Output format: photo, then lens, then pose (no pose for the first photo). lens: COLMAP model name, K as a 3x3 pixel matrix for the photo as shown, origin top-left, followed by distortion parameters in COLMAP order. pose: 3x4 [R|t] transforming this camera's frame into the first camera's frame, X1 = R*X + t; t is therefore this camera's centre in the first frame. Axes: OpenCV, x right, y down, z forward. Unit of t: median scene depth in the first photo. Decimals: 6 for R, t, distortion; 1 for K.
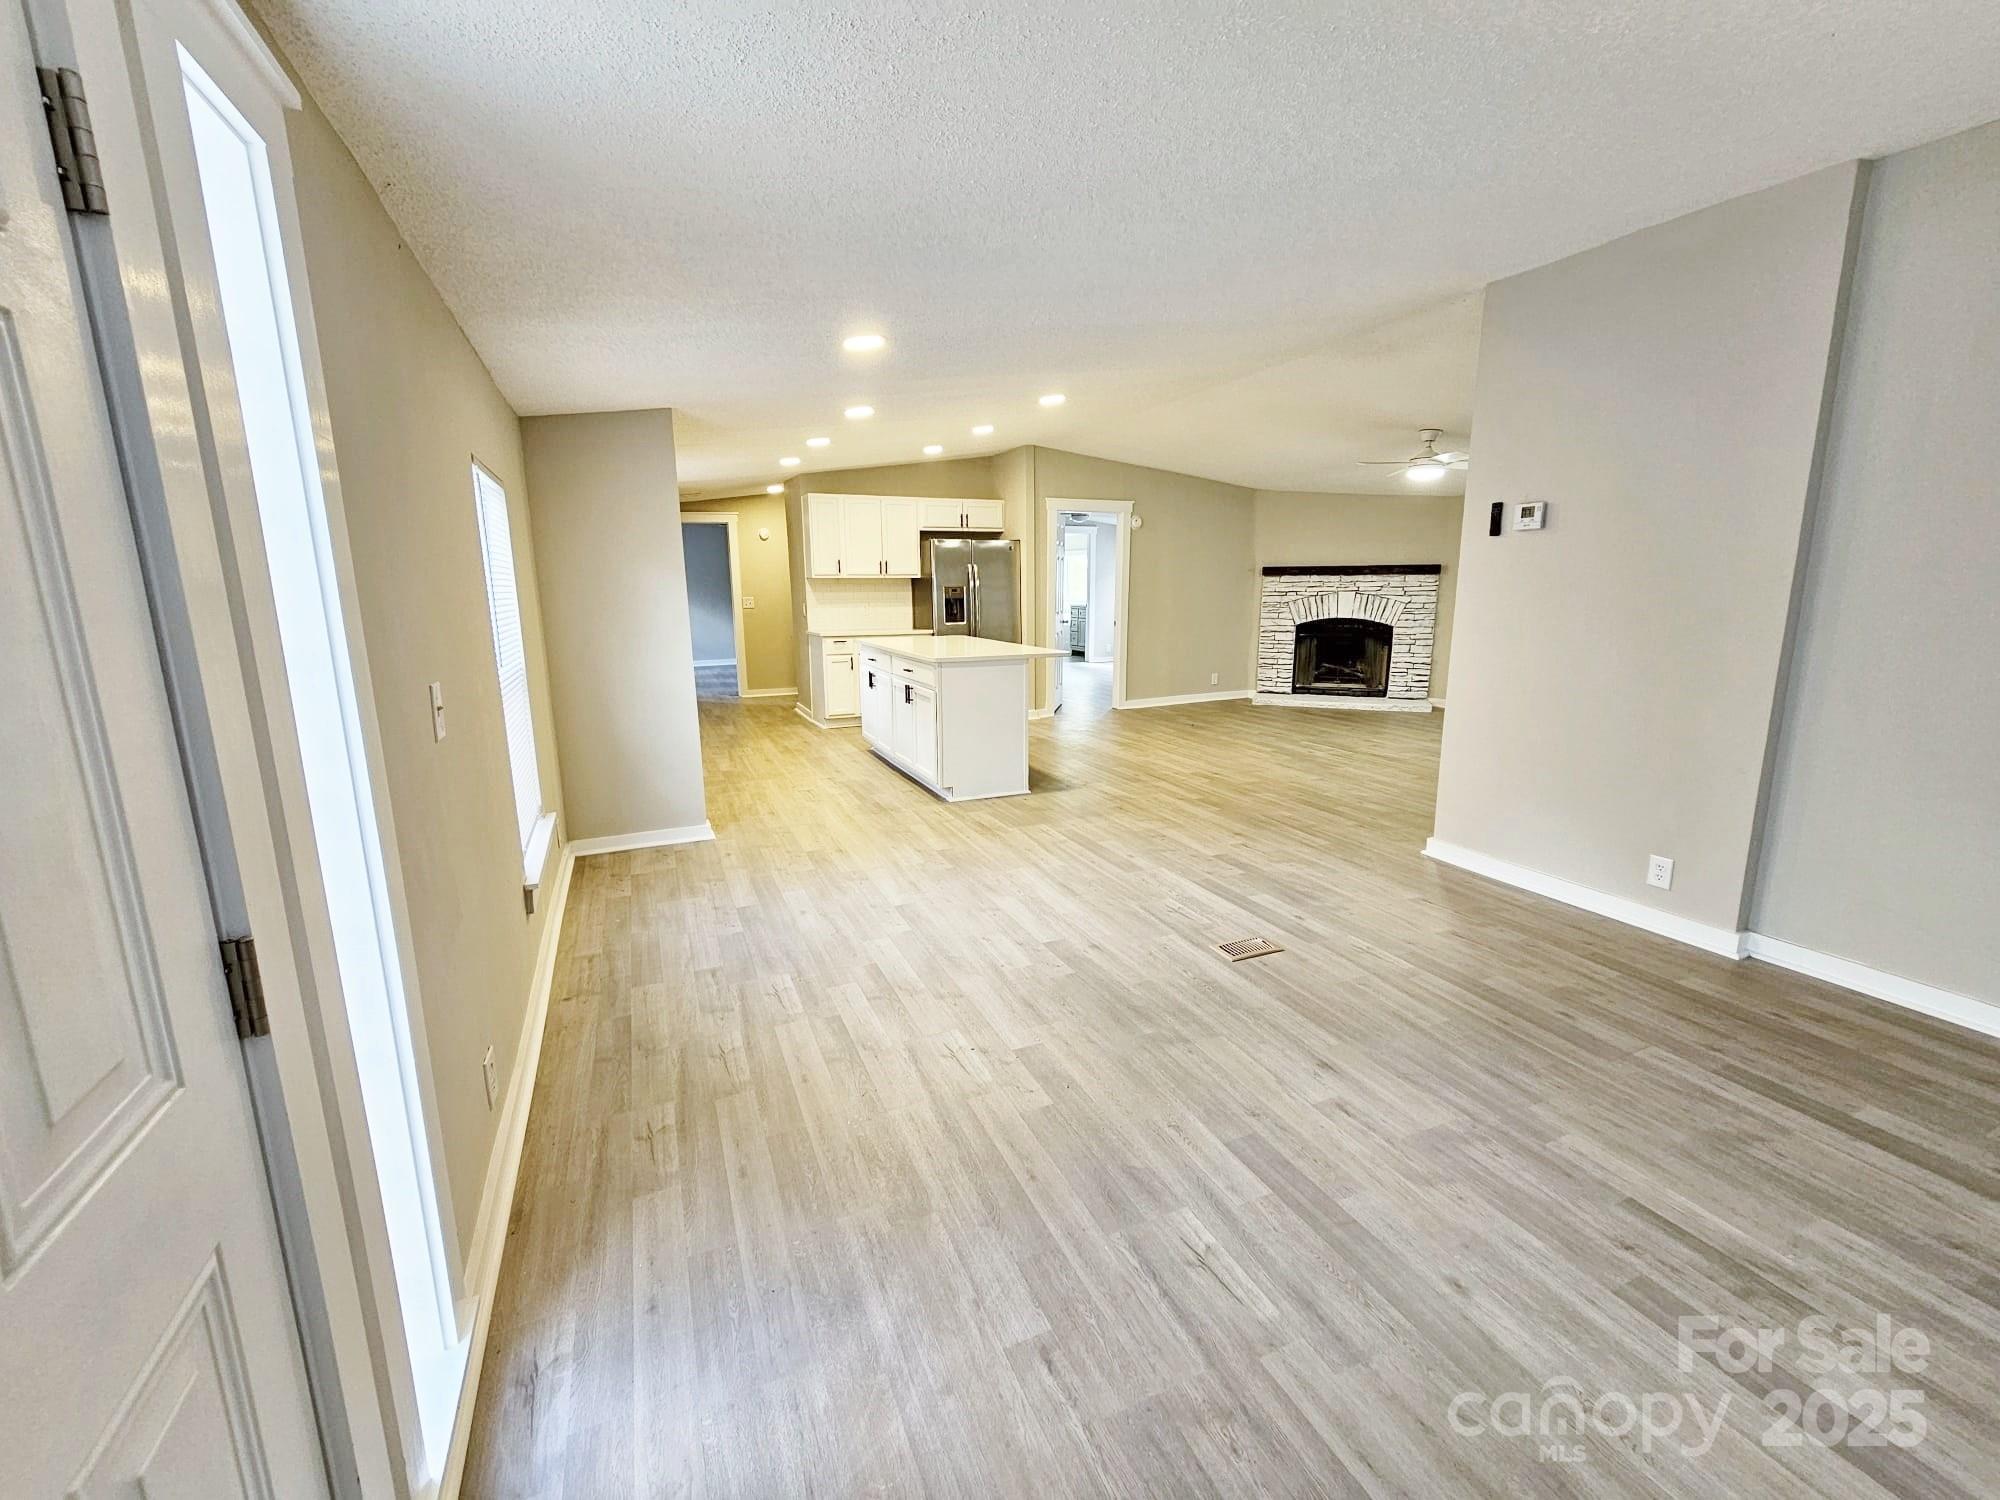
lens RADIAL K [[823.2, 0, 1008.5], [0, 823.2, 745.4], [0, 0, 1]] dist [0.001012, 0.000369]
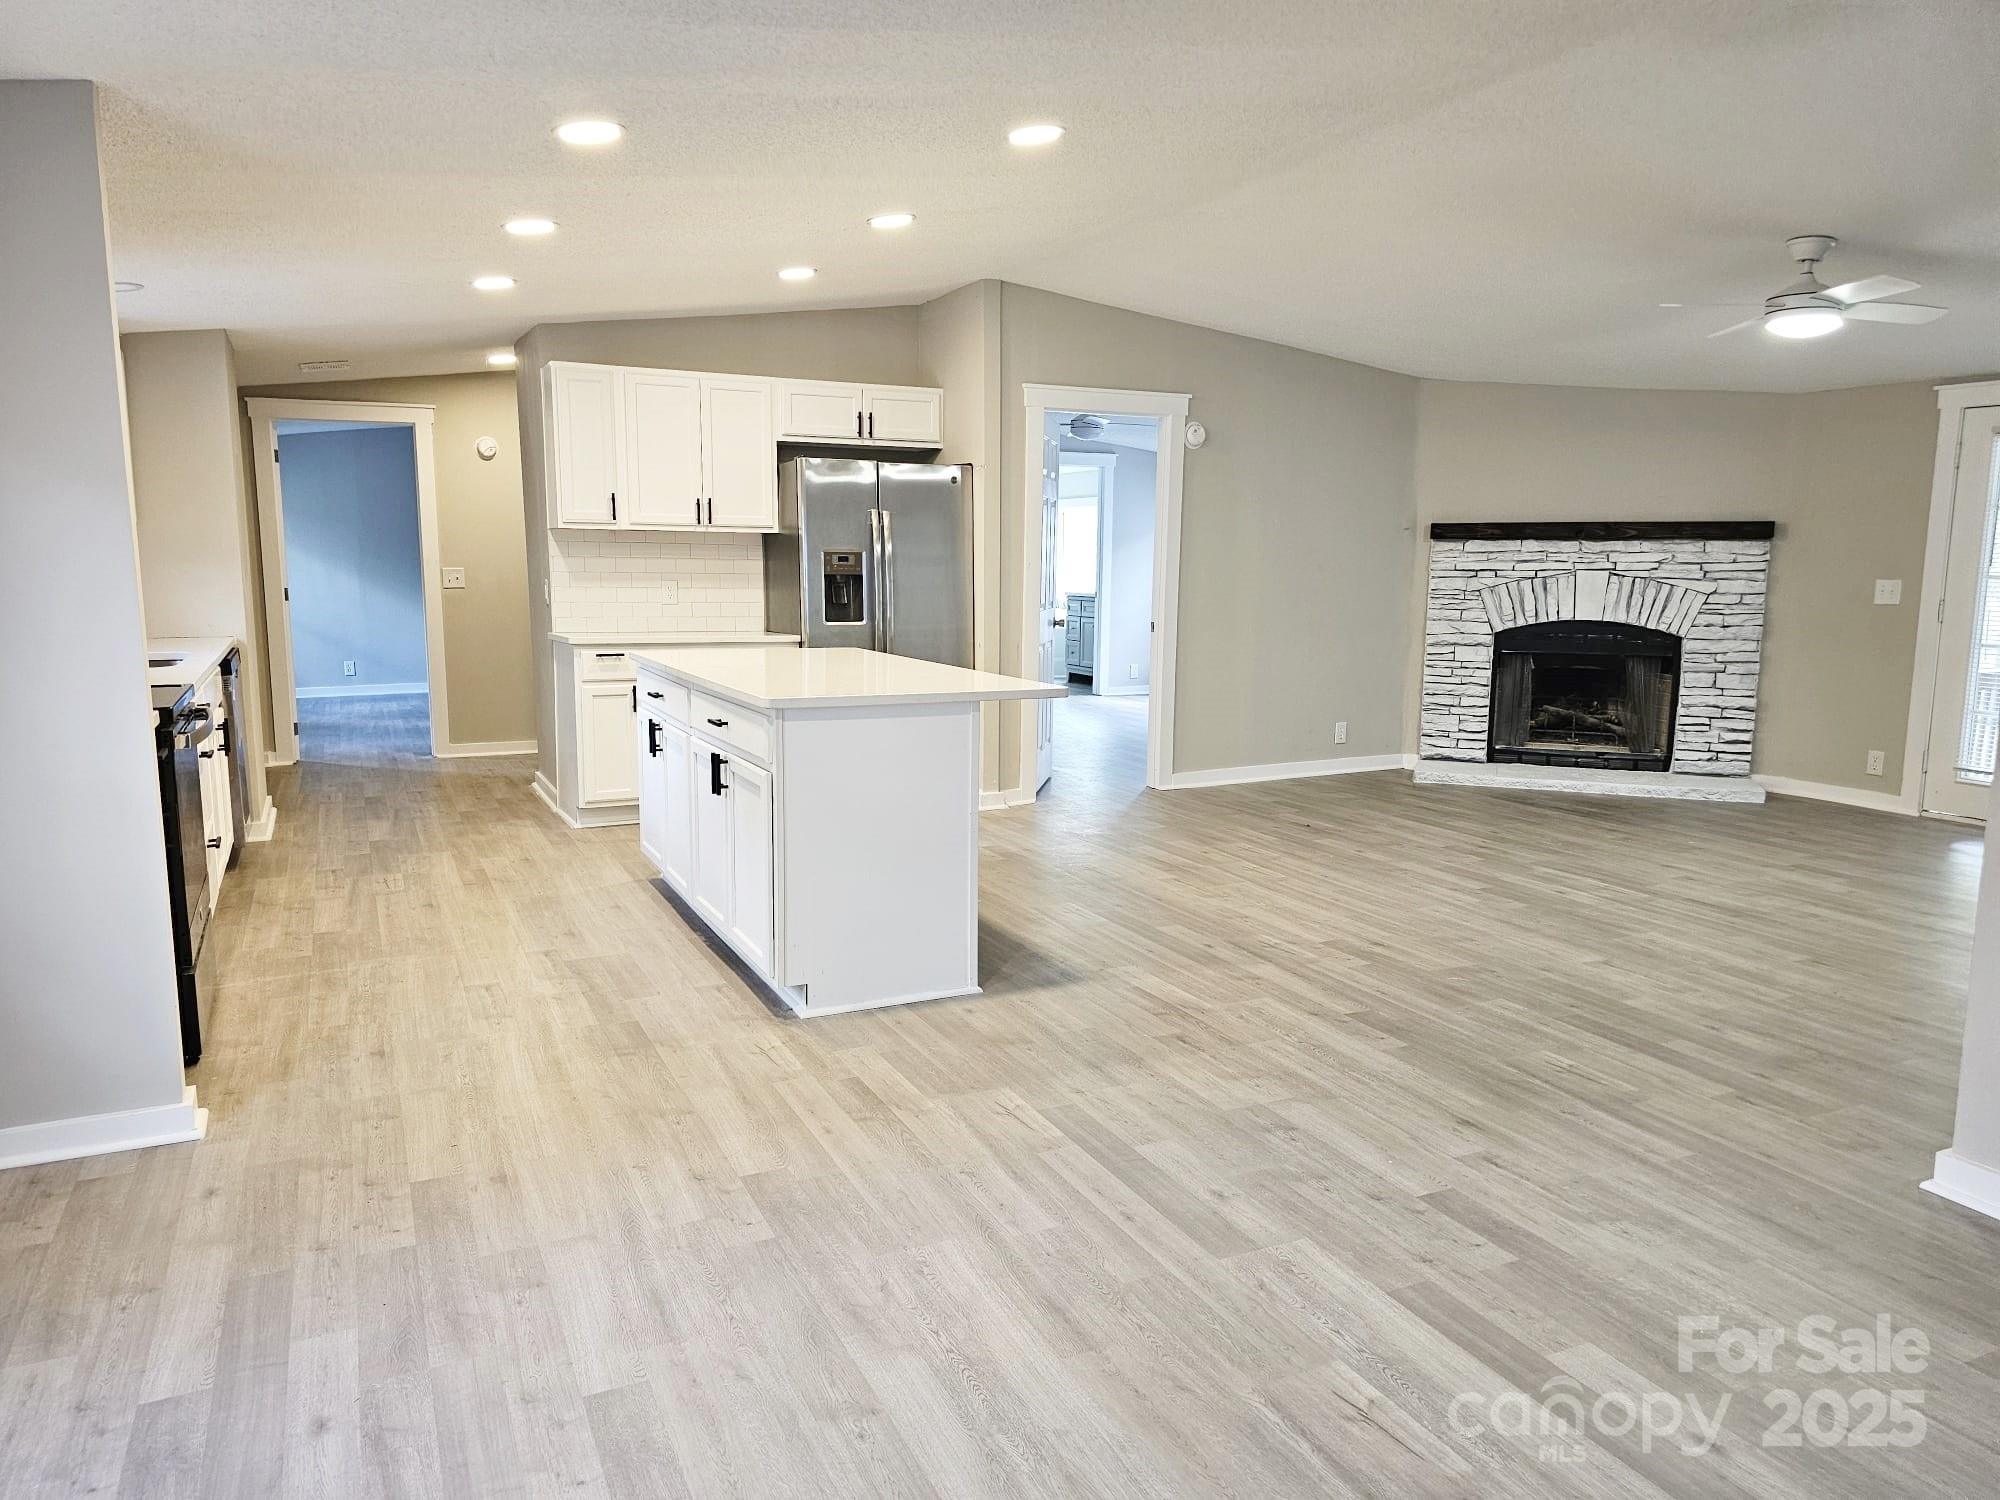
lens RADIAL K [[1340.1, 0, 1000.5], [0, 1340.1, 745.6], [0, 0, 1]] dist [0.039900, -0.023834]
pose [[0.999584, 0.009704, 0.027168, 0.010596], [-0.008147, 0.998349, -0.056852, -0.025761], [-0.027675, 0.056607, 0.998013, 0.173057]]
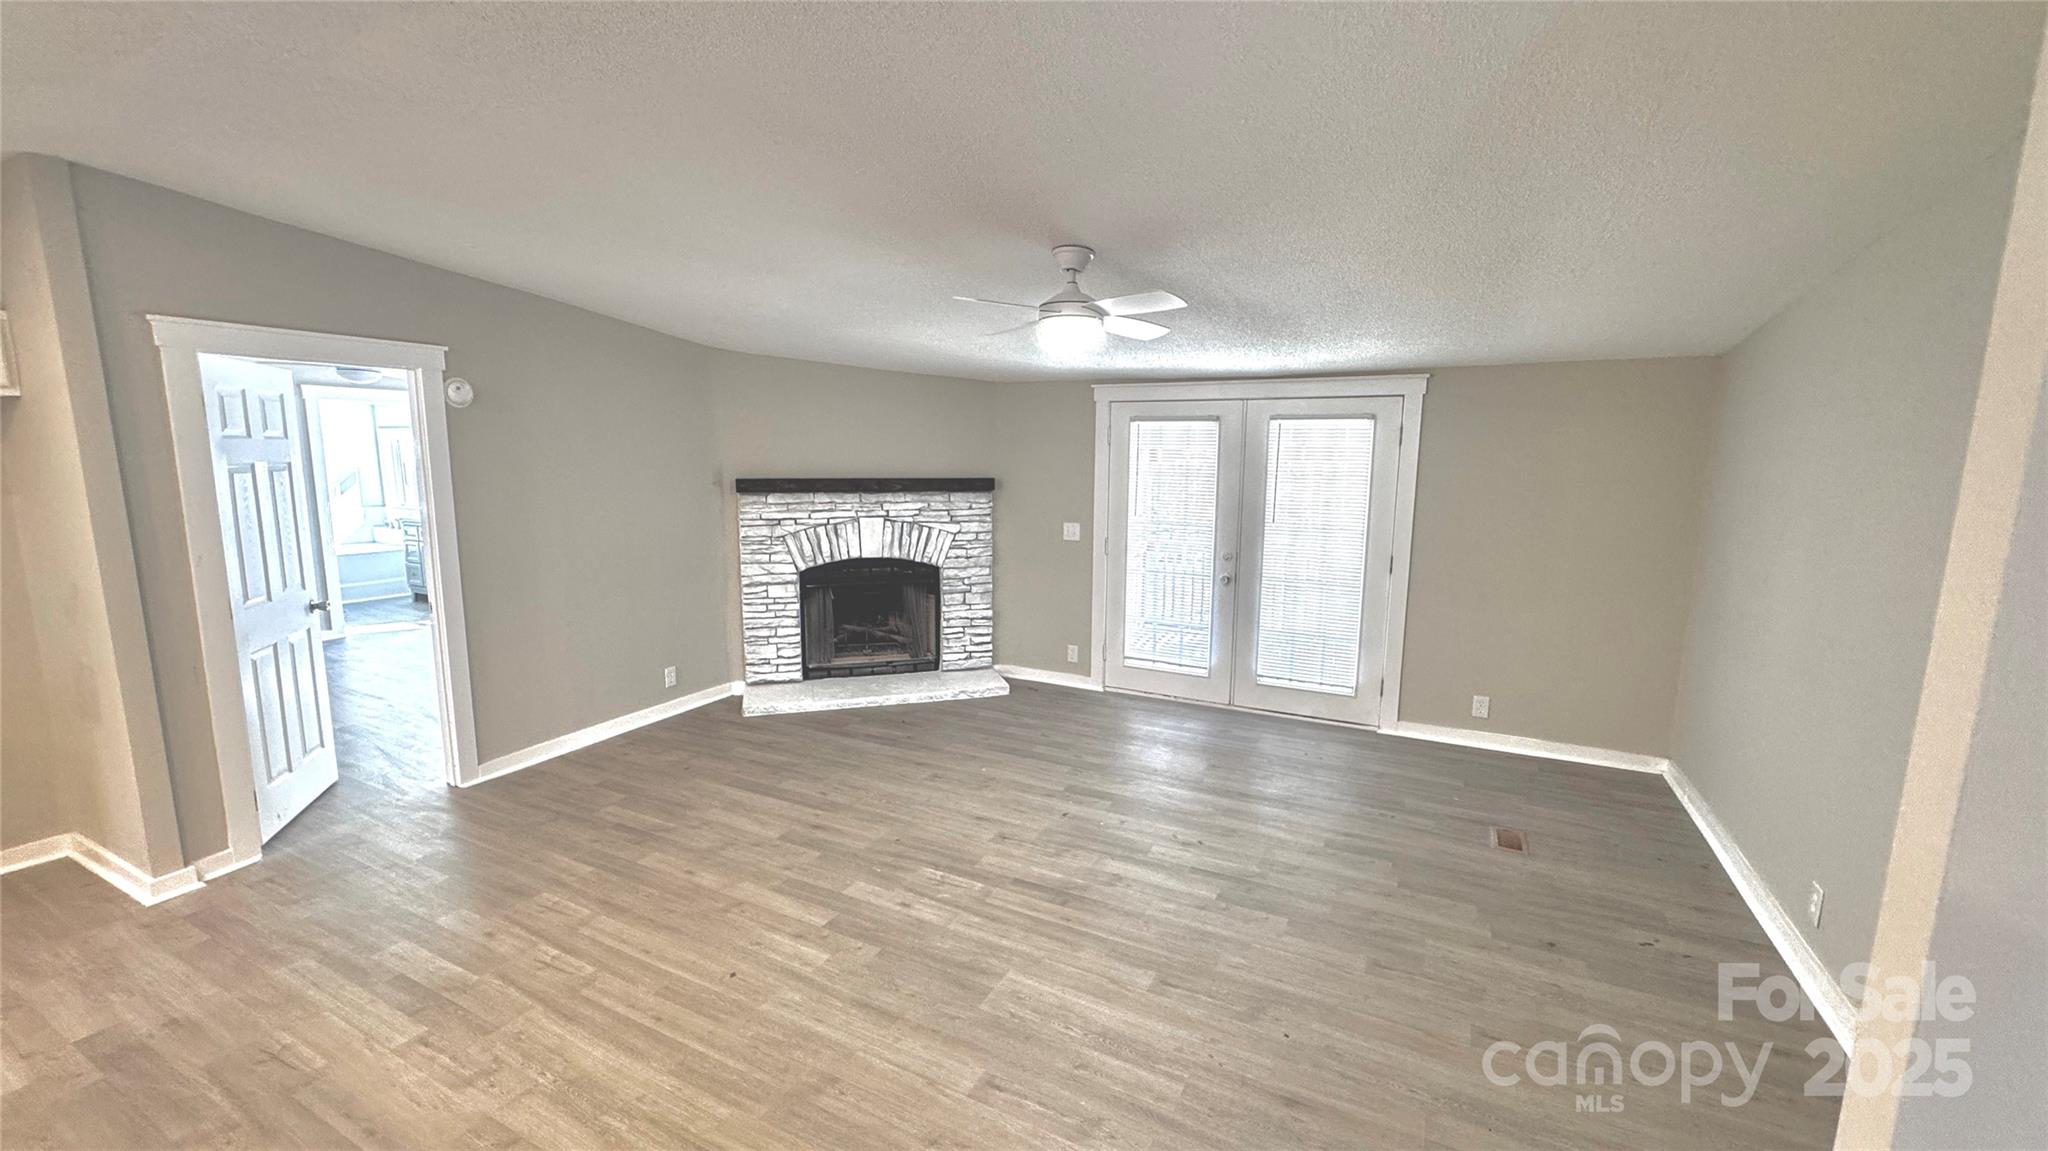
lens RADIAL K [[810.9, 0, 1018.4], [0, 810.9, 582.6], [0, 0, 1]] dist [-0.000953, 0.000424]
pose [[0.791600, -0.084530, 0.605165, 0.127590], [0.108257, 0.994119, -0.002750, -0.137445], [-0.601373, 0.067690, 0.796095, 0.482541]]
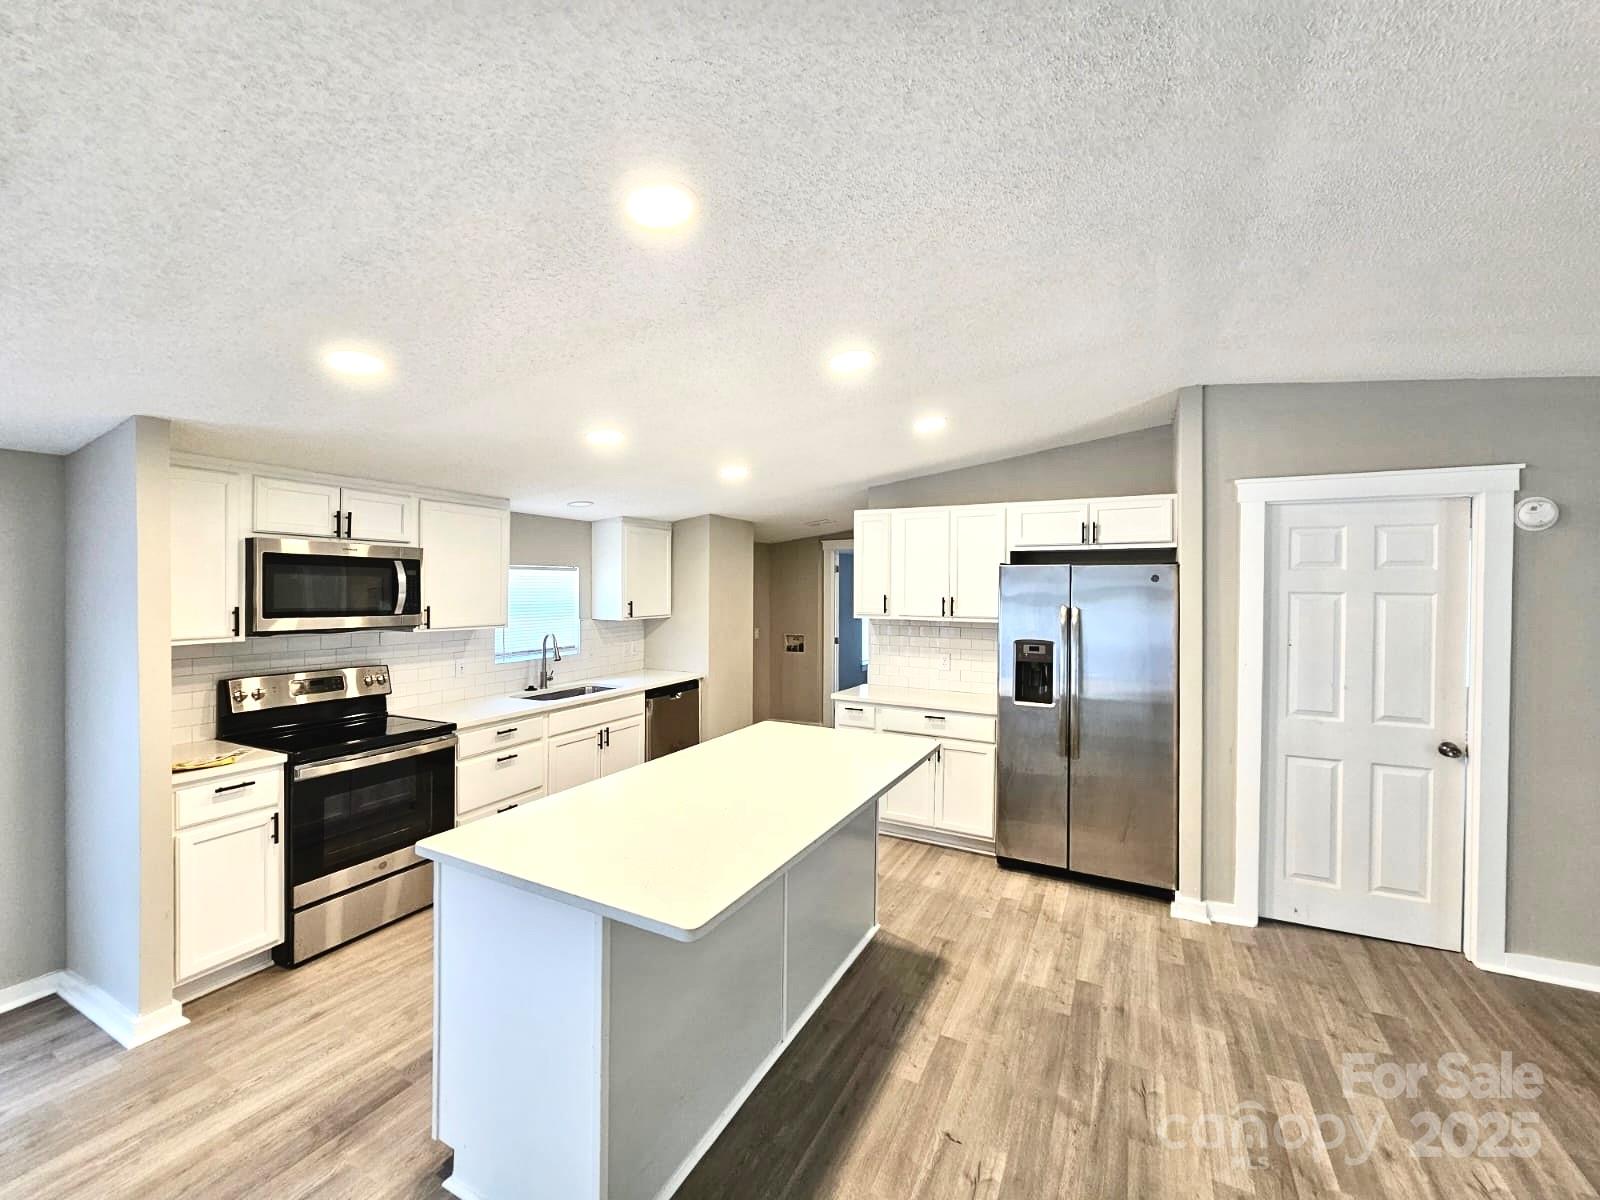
lens RADIAL K [[658.5, 0, 800.4], [0, 658.5, 593.0], [0, 0, 1]] dist [0.001012, 0.000369]
pose [[0.620773, 0.016198, -0.783823, 0.199930], [-0.166799, 0.979626, -0.111857, -0.145894], [0.766041, 0.200178, 0.610827, 0.572101]]
